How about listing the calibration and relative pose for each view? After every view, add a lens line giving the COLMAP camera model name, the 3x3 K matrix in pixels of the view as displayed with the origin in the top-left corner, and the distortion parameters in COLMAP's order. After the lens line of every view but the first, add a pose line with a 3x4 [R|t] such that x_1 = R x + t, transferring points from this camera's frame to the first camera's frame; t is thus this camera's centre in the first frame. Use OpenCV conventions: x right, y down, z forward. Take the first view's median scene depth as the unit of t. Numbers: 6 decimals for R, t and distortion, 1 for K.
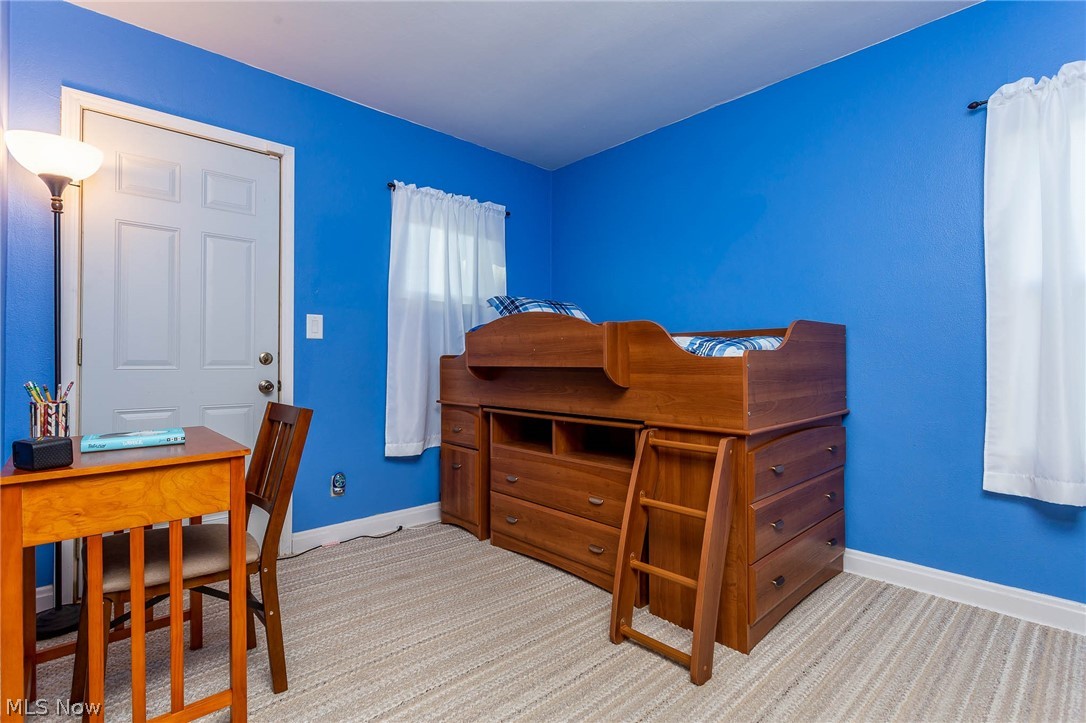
lens RADIAL K [[509.5, 0, 543.0], [0, 509.5, 358.1], [0, 0, 1]] dist [-0.002135, 0.000929]
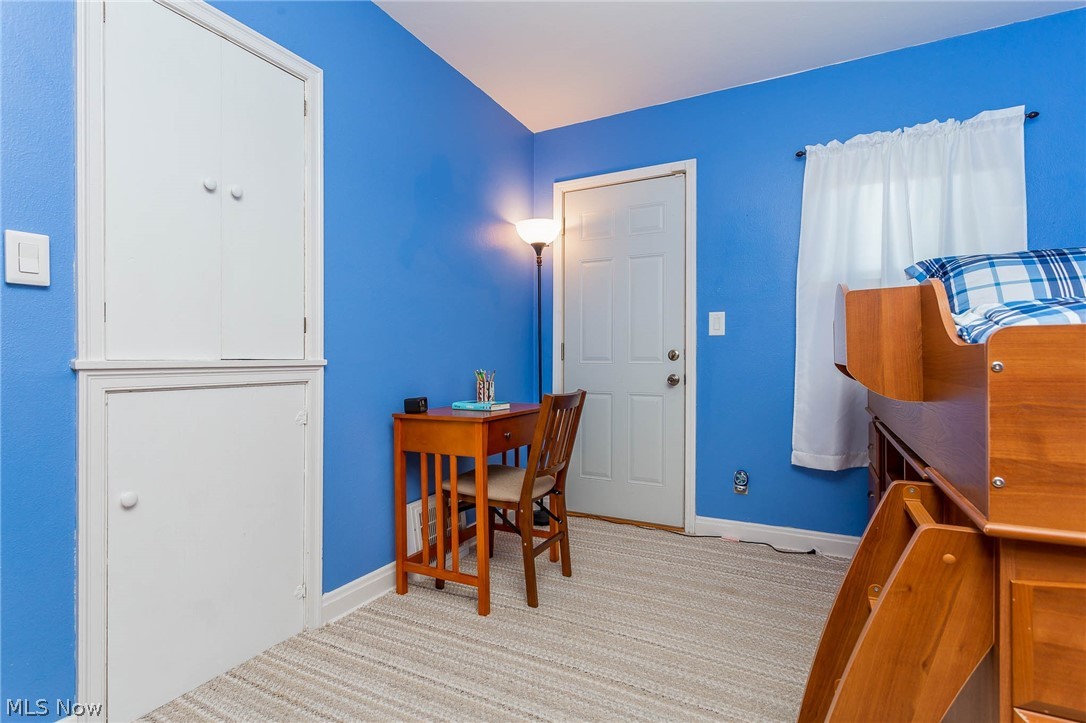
lens RADIAL K [[509.5, 0, 546.3], [0, 509.5, 363.8], [0, 0, 1]] dist [-0.002135, 0.000929]
pose [[0.354086, 0.009955, -0.935160, 0.409707], [0.008007, 0.999874, 0.013676, 0.002514], [0.935179, -0.012330, 0.353962, 0.320340]]
